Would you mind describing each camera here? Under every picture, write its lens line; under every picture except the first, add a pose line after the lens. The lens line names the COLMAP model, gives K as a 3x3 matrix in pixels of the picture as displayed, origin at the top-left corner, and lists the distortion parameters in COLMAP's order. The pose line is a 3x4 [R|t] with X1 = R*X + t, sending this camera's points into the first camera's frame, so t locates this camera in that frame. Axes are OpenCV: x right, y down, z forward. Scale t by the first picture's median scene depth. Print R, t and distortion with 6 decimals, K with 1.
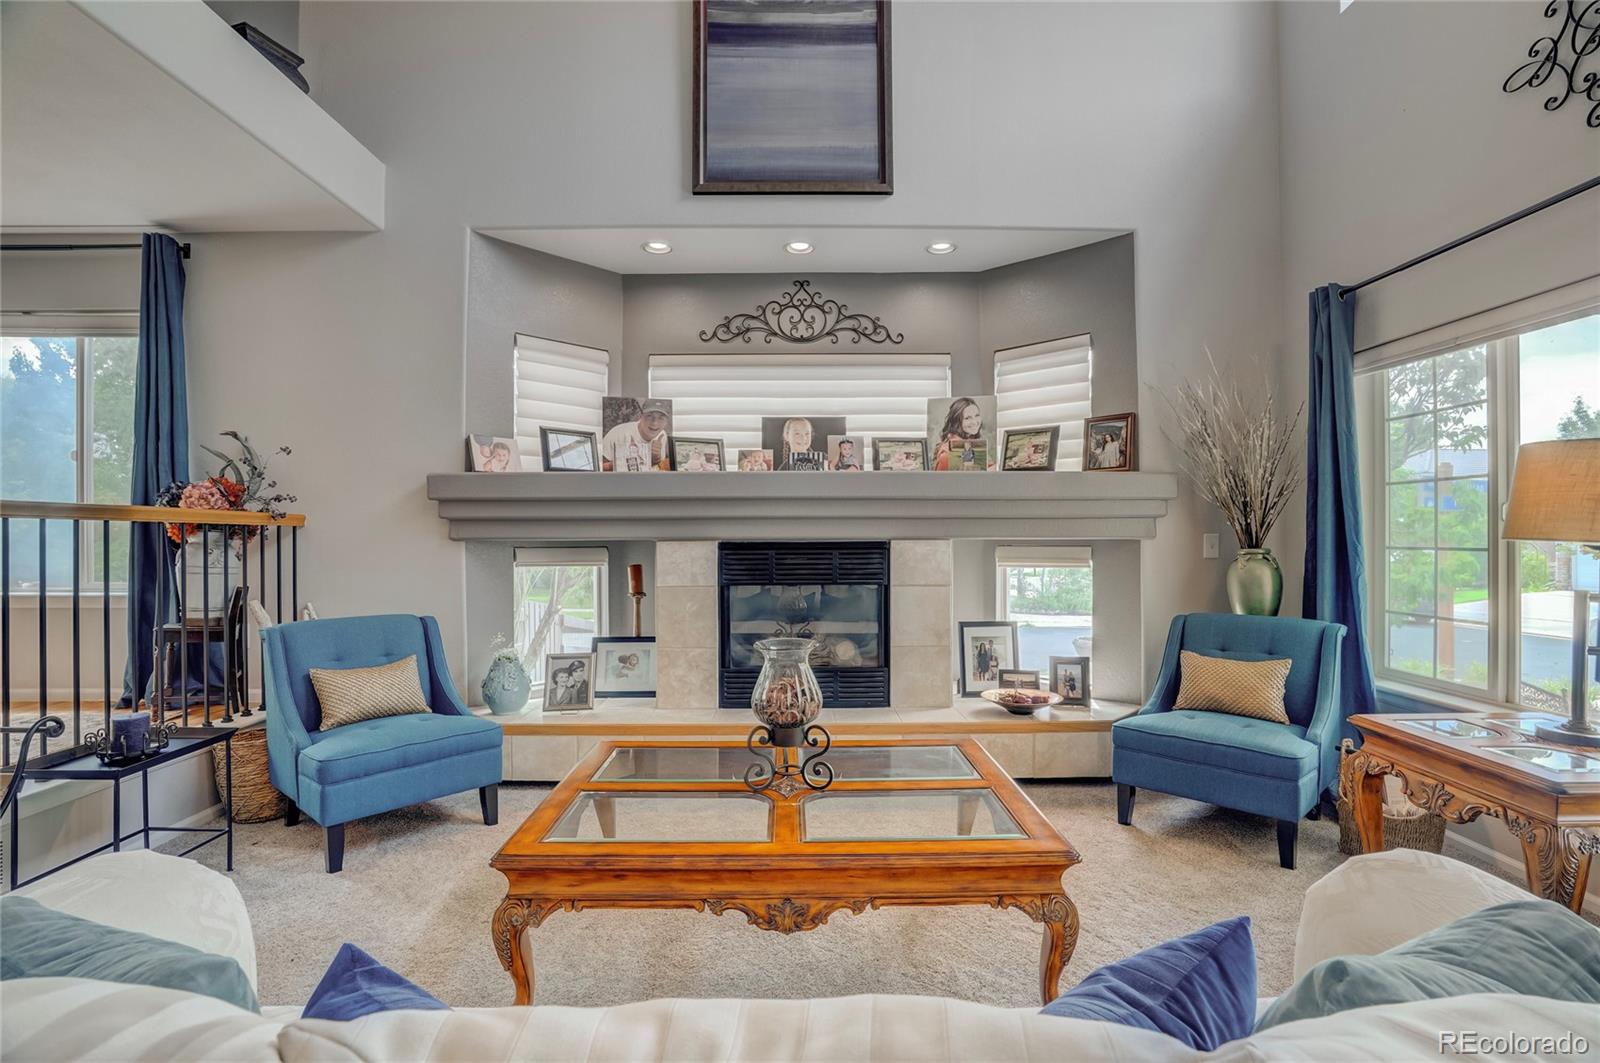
lens RADIAL K [[737.5, 0, 800.0], [0, 737.5, 531.5], [0, 0, 1]] dist [-0.069769, 0.023445]
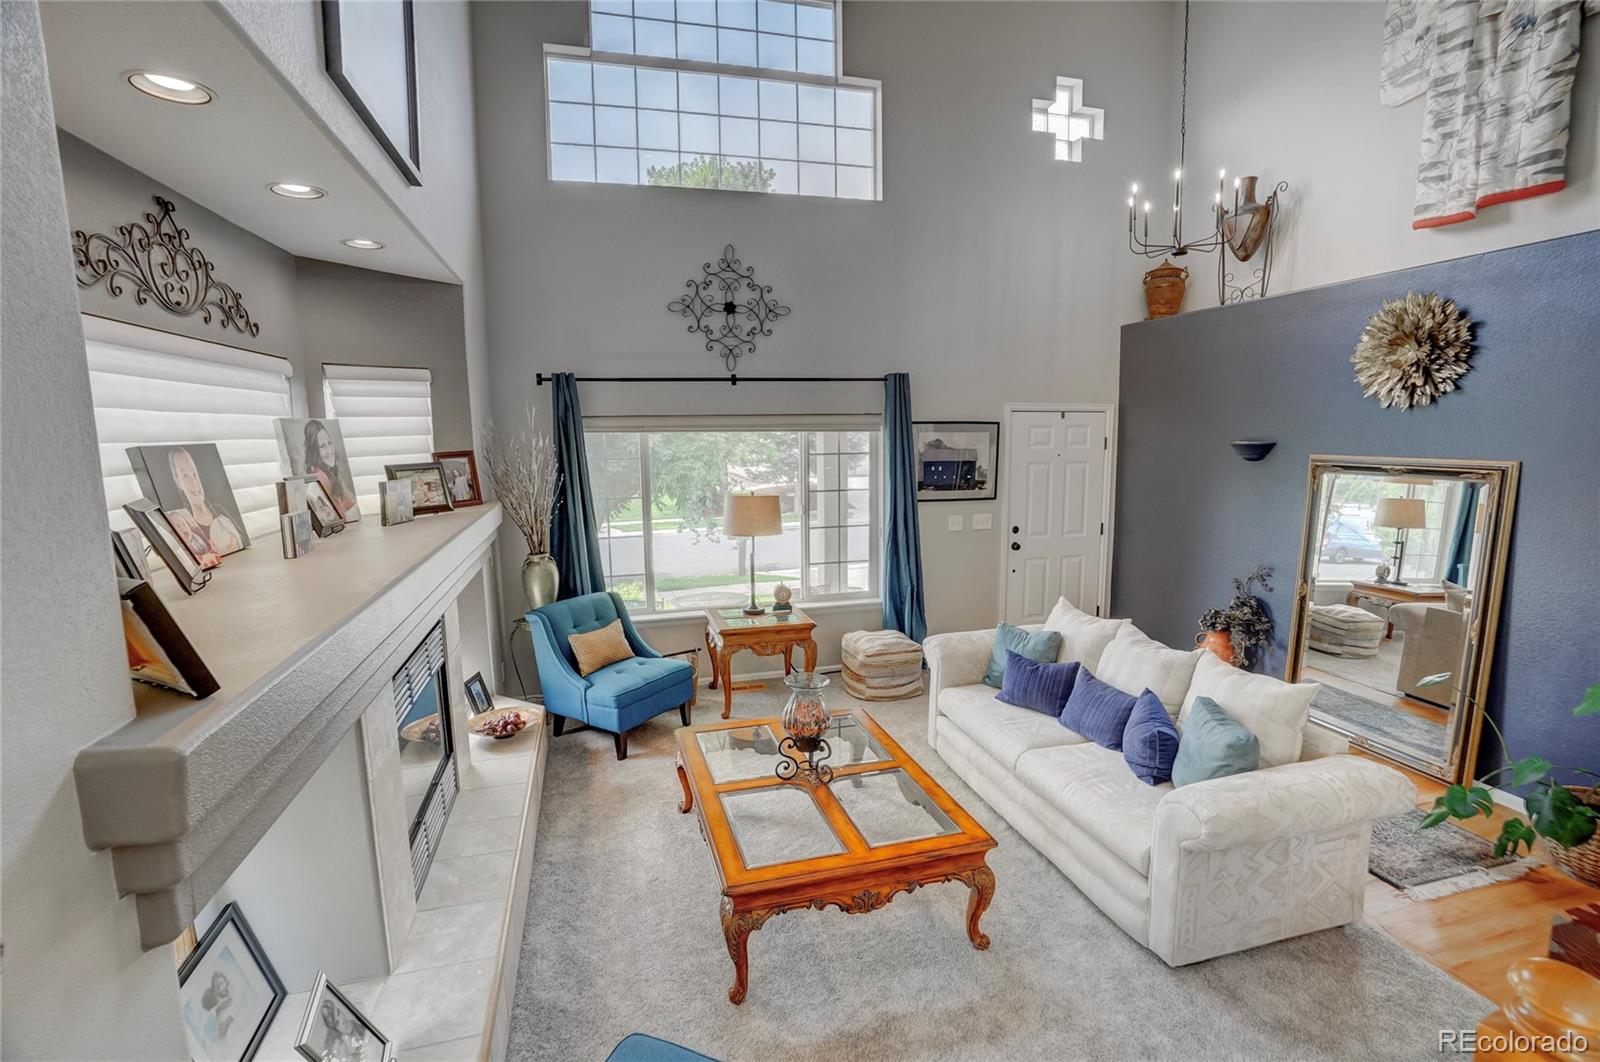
lens RADIAL K [[737.5, 0, 800.0], [0, 737.5, 531.0], [0, 0, 1]] dist [-0.069769, 0.023445]
pose [[-0.248536, -0.130582, 0.959780, -0.681556], [0.006908, 0.990607, 0.136565, -0.167094], [-0.968598, 0.040572, -0.245299, 0.689214]]
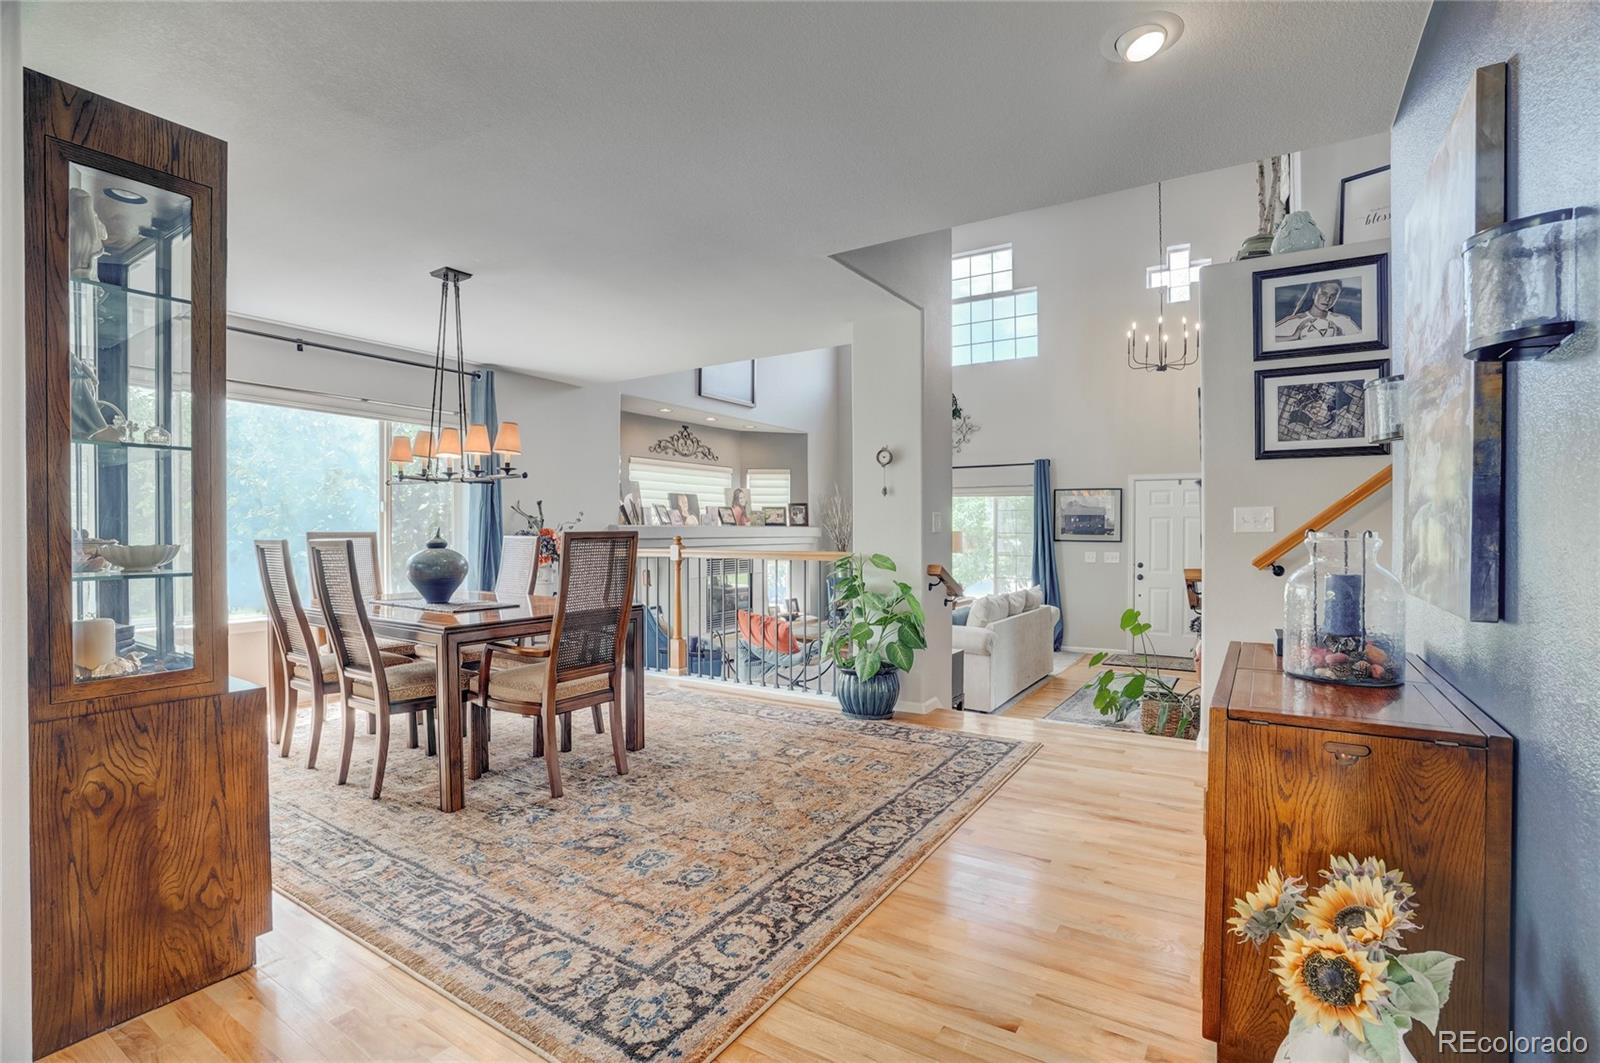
lens RADIAL K [[737.5, 0, 800.0], [0, 737.5, 531.5], [0, 0, 1]] dist [-0.069769, 0.023445]
pose [[0.553952, -0.000080, 0.832549, -1.557574], [-0.006225, 0.999972, 0.004238, -0.063255], [-0.832526, -0.007531, 0.553935, -0.405907]]
